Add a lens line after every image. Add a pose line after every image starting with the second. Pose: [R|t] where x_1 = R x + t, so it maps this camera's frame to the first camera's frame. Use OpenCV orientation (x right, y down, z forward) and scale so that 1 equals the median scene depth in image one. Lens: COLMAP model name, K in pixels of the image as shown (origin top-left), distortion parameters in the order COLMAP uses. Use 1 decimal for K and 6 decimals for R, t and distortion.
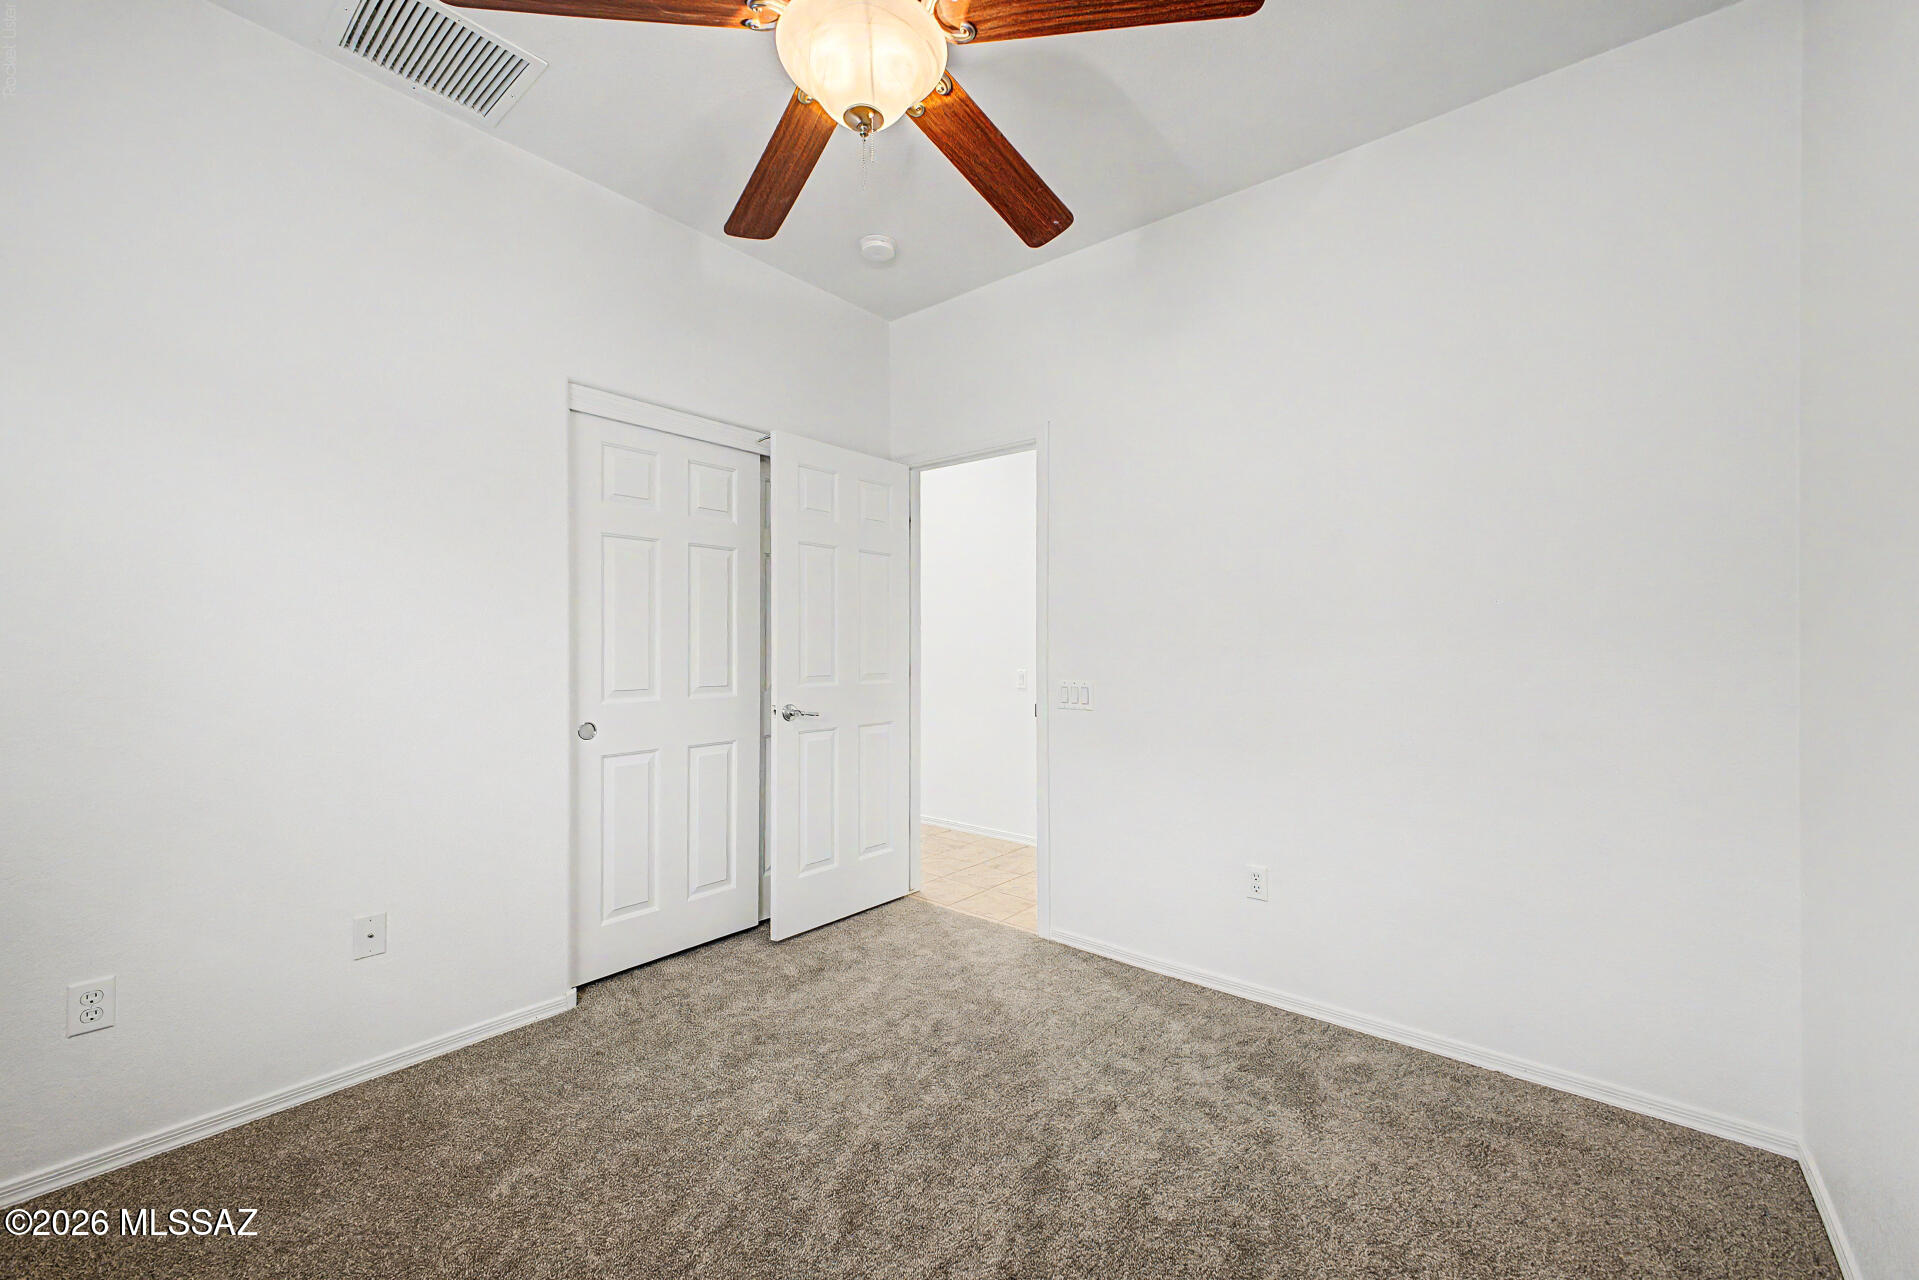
lens RADIAL K [[756.7, 0, 958.4], [0, 756.7, 643.3], [0, 0, 1]] dist [0.000965, 0.000050]
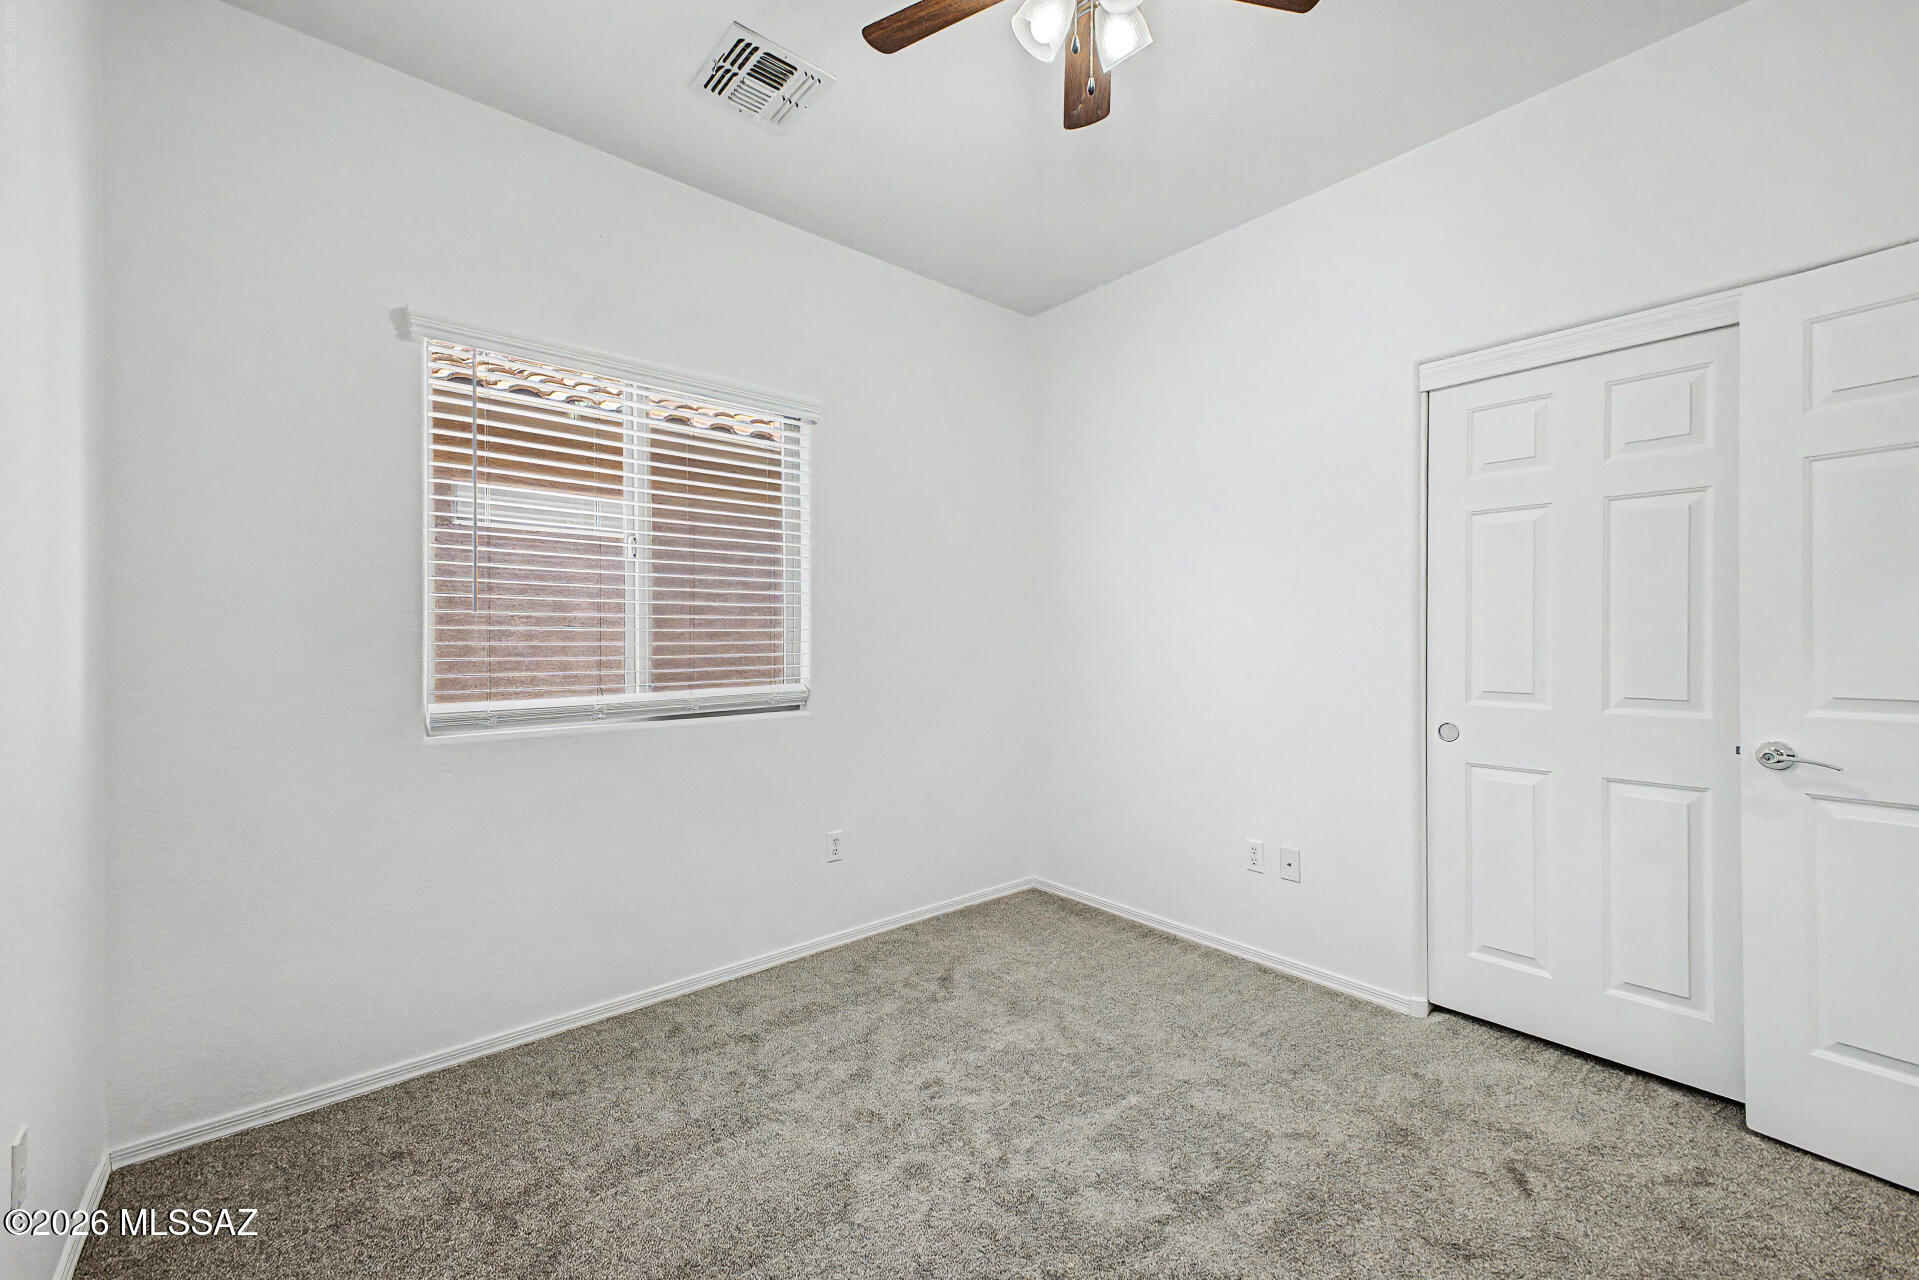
lens RADIAL K [[756.7, 0, 959.8], [0, 756.7, 635.6], [0, 0, 1]] dist [0.000965, 0.000050]
pose [[-0.166394, -0.010195, -0.986007, 0.501665], [-0.001635, 0.999948, -0.010063, 0.008829], [0.986058, -0.000062, -0.166402, 0.557334]]
